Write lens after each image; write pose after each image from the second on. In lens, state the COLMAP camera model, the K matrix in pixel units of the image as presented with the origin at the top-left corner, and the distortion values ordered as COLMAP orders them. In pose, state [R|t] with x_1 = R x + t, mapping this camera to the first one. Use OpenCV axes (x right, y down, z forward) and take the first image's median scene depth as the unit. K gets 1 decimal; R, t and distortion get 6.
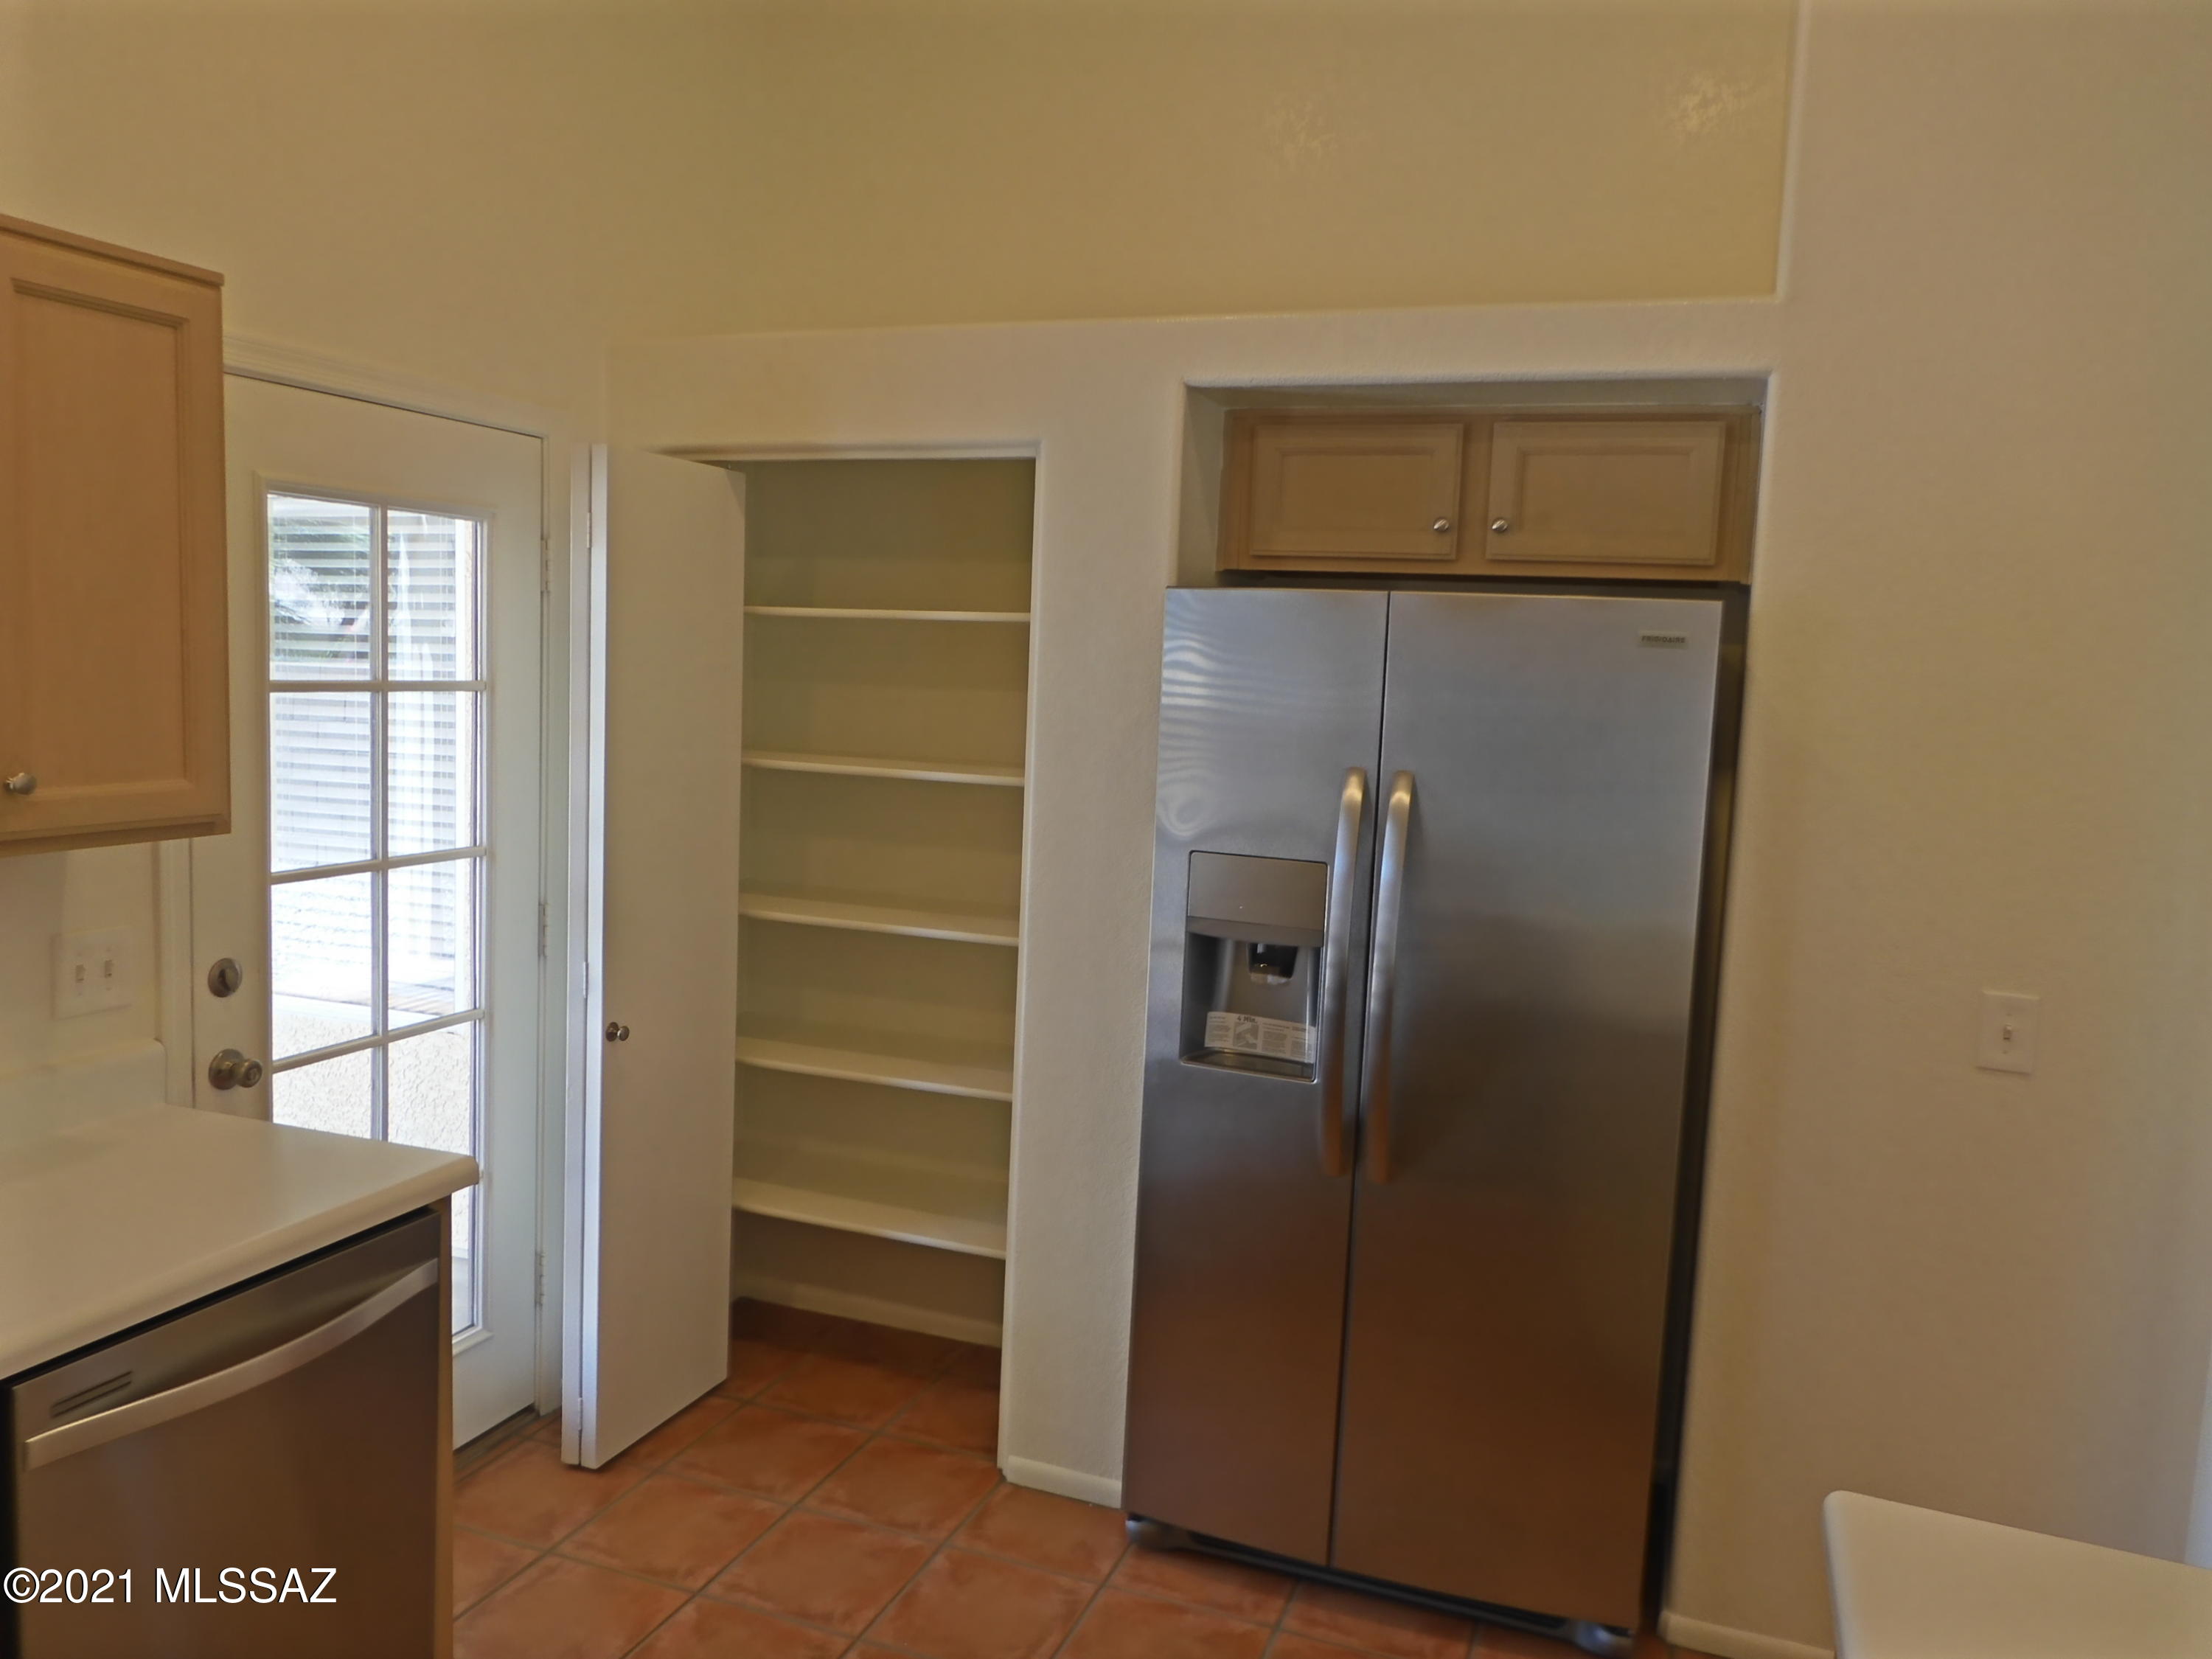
lens RADIAL K [[1590.0, 0, 1099.6], [0, 1590.0, 815.0], [0, 0, 1]] dist [0.002053, 0.003040]
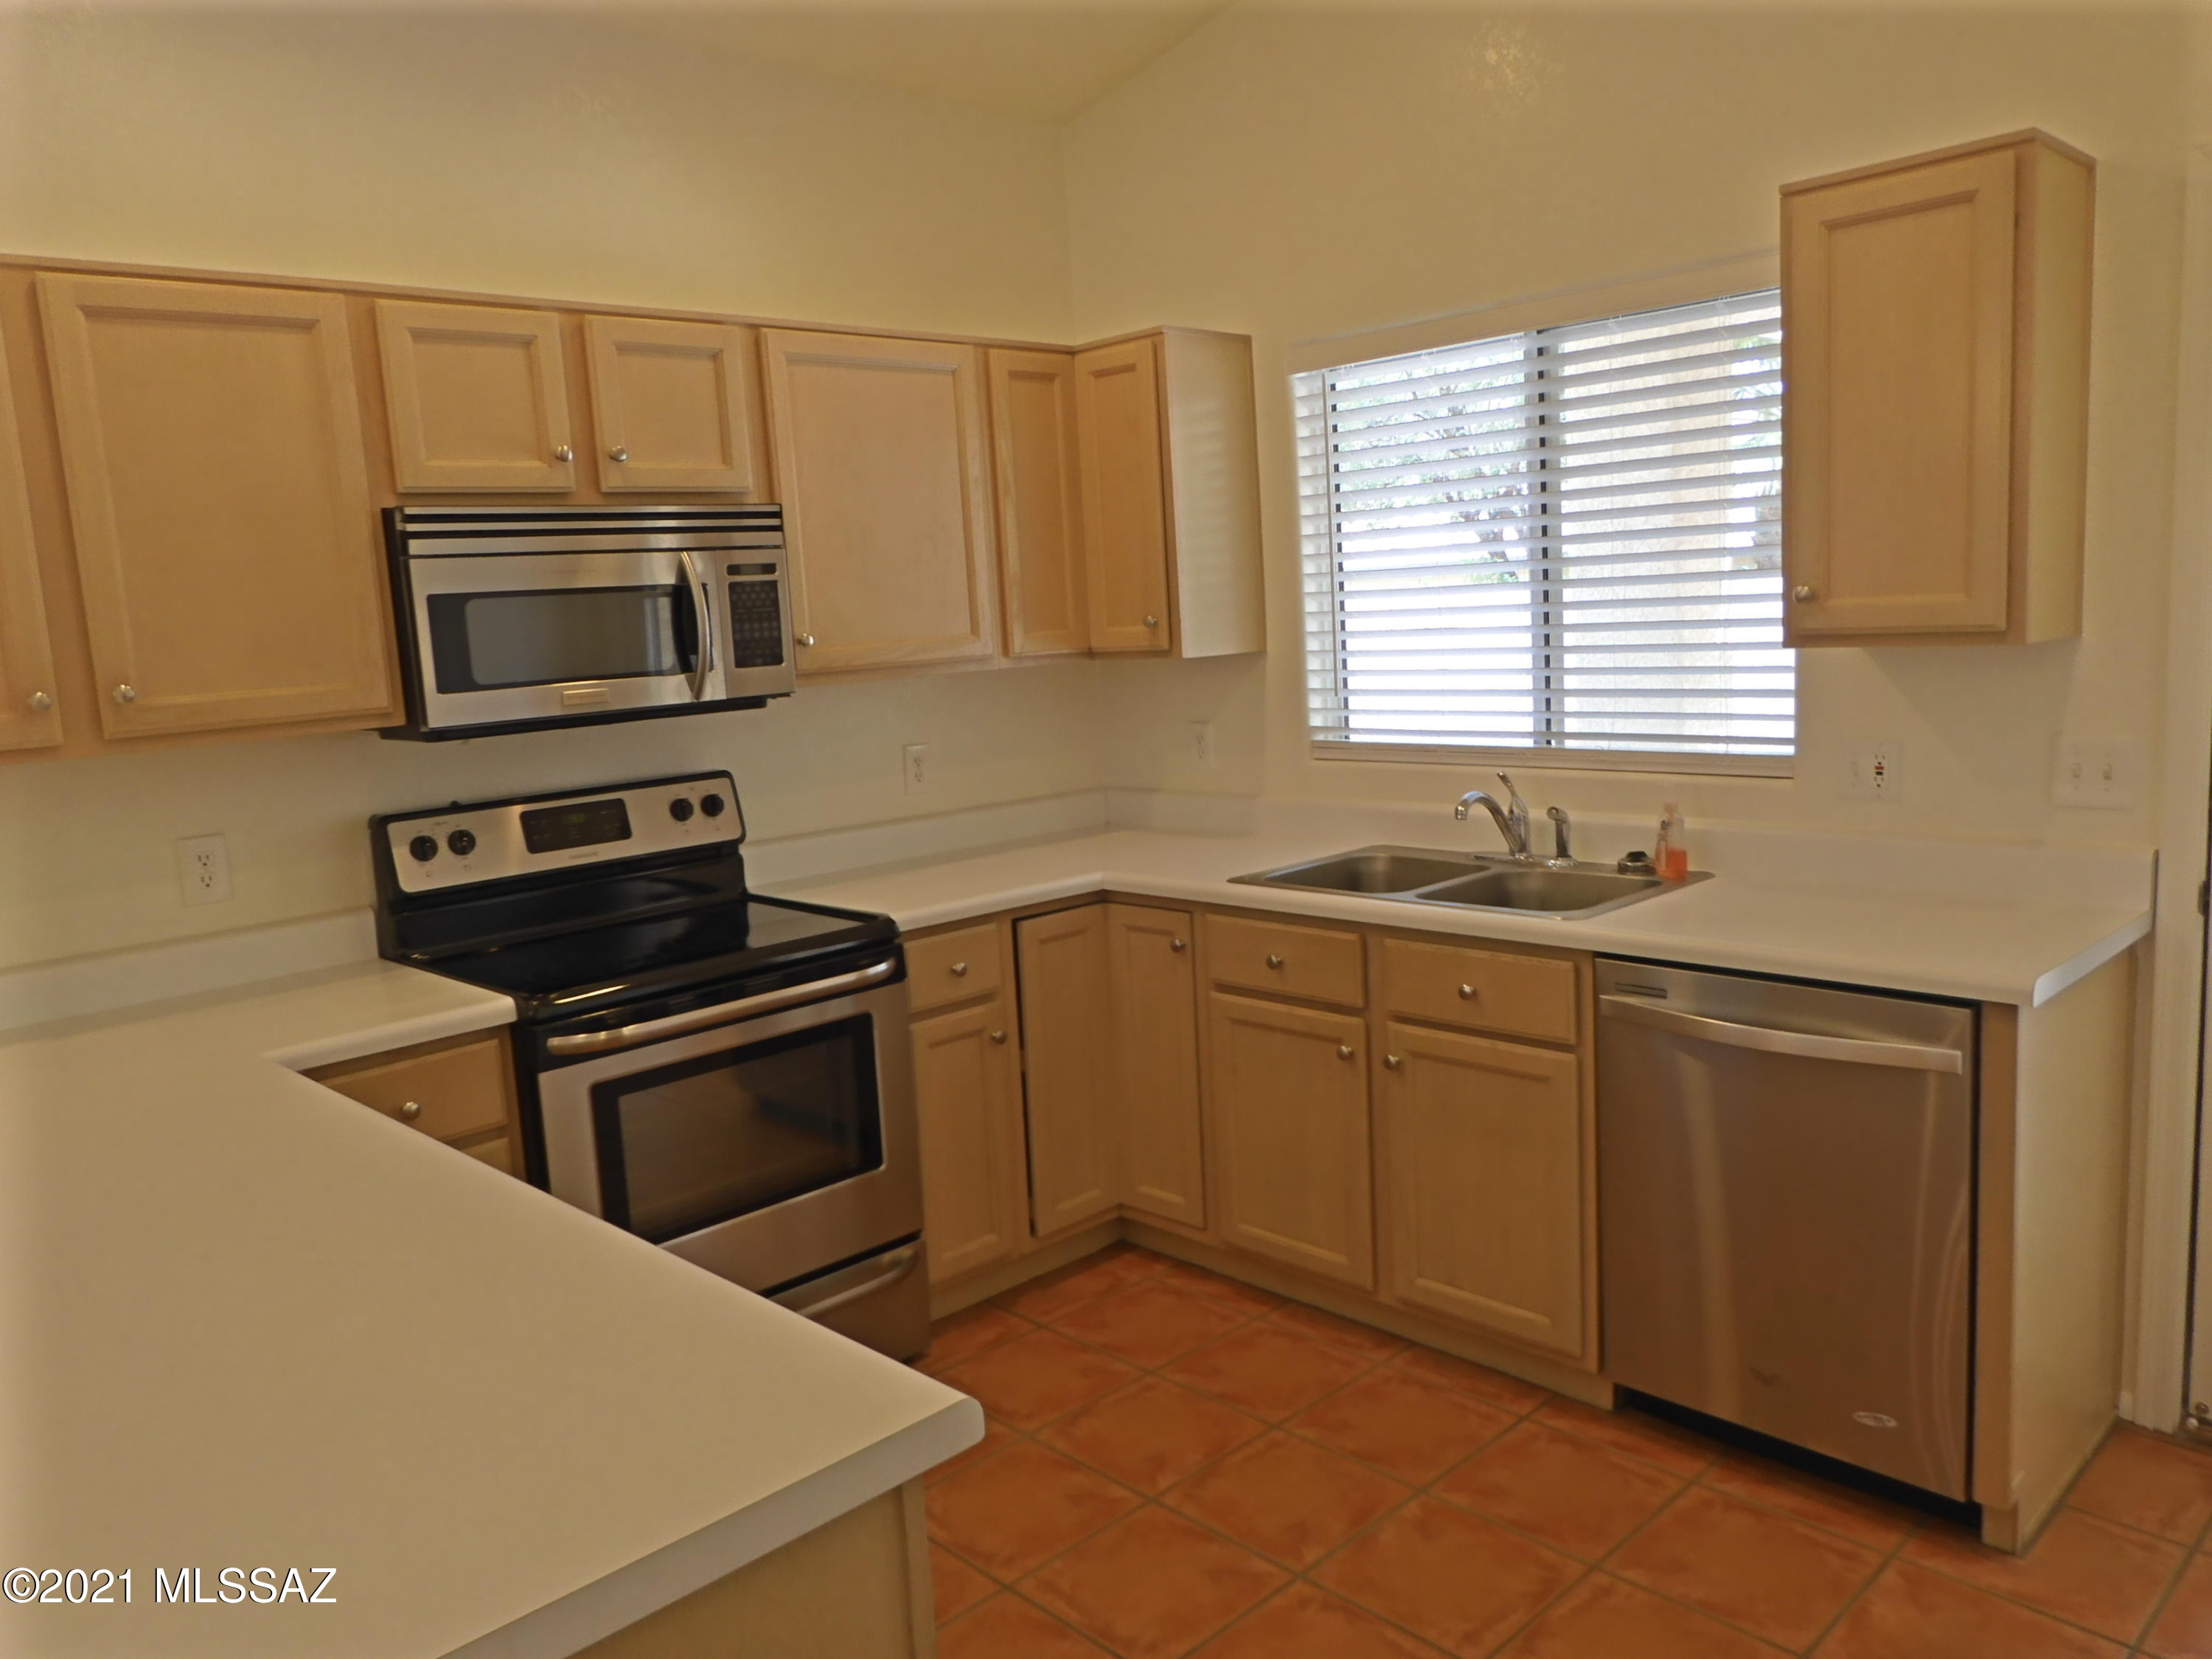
lens RADIAL K [[1592.6, 0, 1106.0], [0, 1592.6, 829.5], [0, 0, 1]] dist [0.001786, 0.005237]
pose [[-0.423902, 0.118367, -0.897940, 0.580980], [-0.050117, 0.986839, 0.153745, -0.000315], [0.904320, 0.110175, -0.412391, 0.702934]]
